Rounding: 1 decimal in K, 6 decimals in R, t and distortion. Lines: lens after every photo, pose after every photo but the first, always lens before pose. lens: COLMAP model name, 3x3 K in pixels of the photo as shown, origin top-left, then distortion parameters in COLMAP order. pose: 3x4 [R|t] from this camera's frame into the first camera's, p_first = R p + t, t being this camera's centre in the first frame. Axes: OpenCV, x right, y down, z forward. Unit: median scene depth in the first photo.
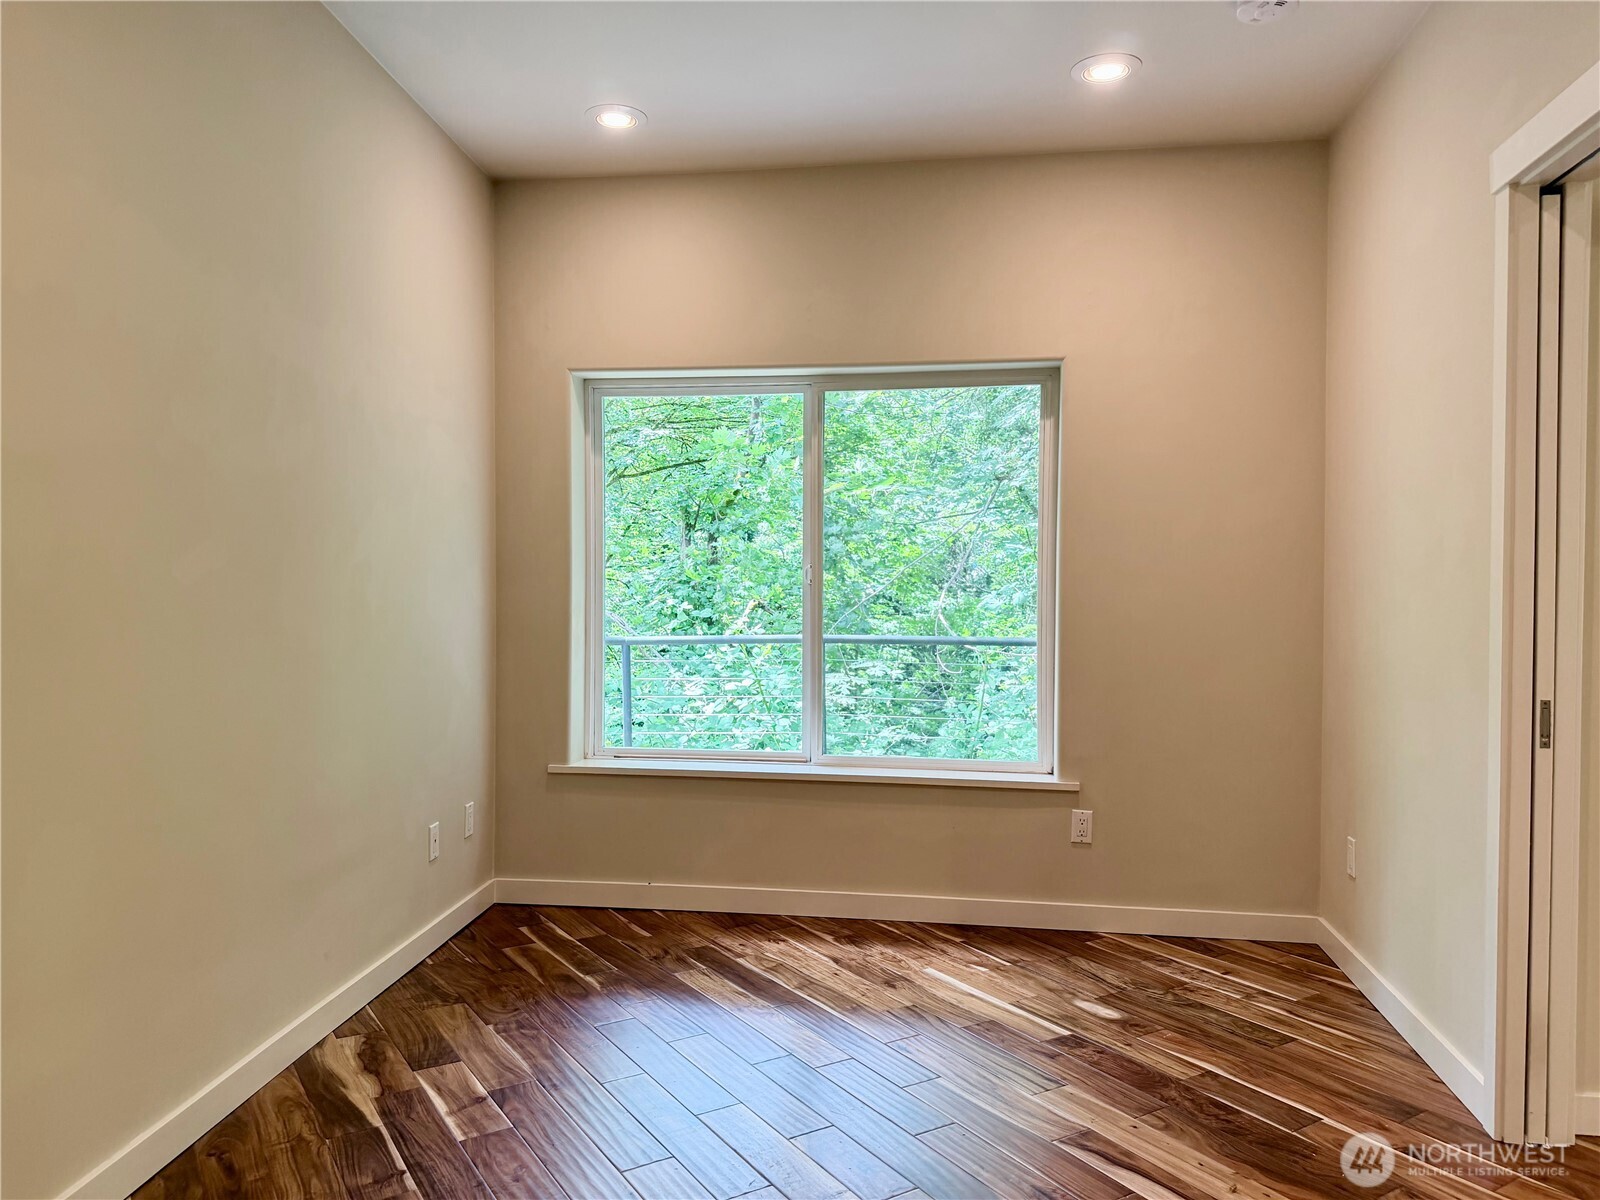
lens RADIAL K [[1105.4, 0, 790.5], [0, 1105.4, 604.5], [0, 0, 1]] dist [0.126410, -0.193553]
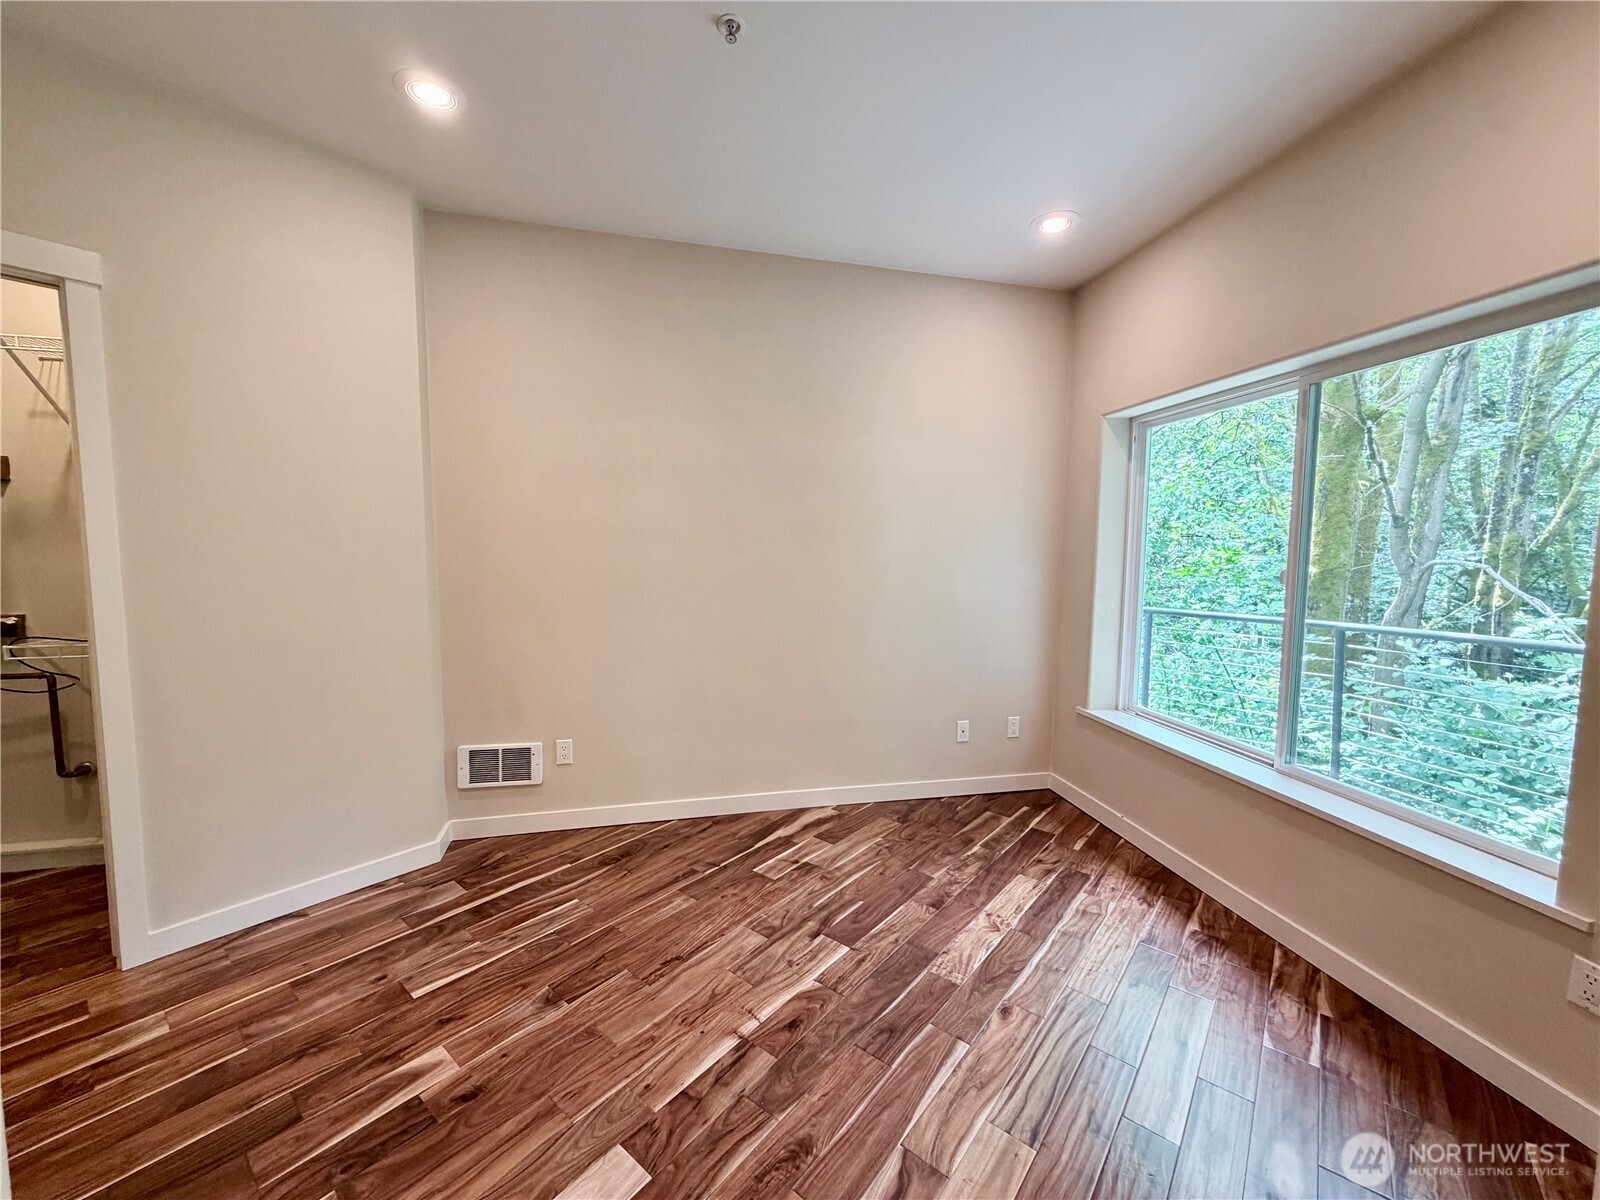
lens RADIAL K [[637.1, 0, 794.9], [0, 637.1, 600.5], [0, 0, 1]] dist [-0.000448, -0.000242]
pose [[0.304906, 0.076056, -0.949341, 0.481324], [-0.016930, 0.997082, 0.074443, -0.047358], [0.952232, -0.006626, 0.305303, 0.477567]]
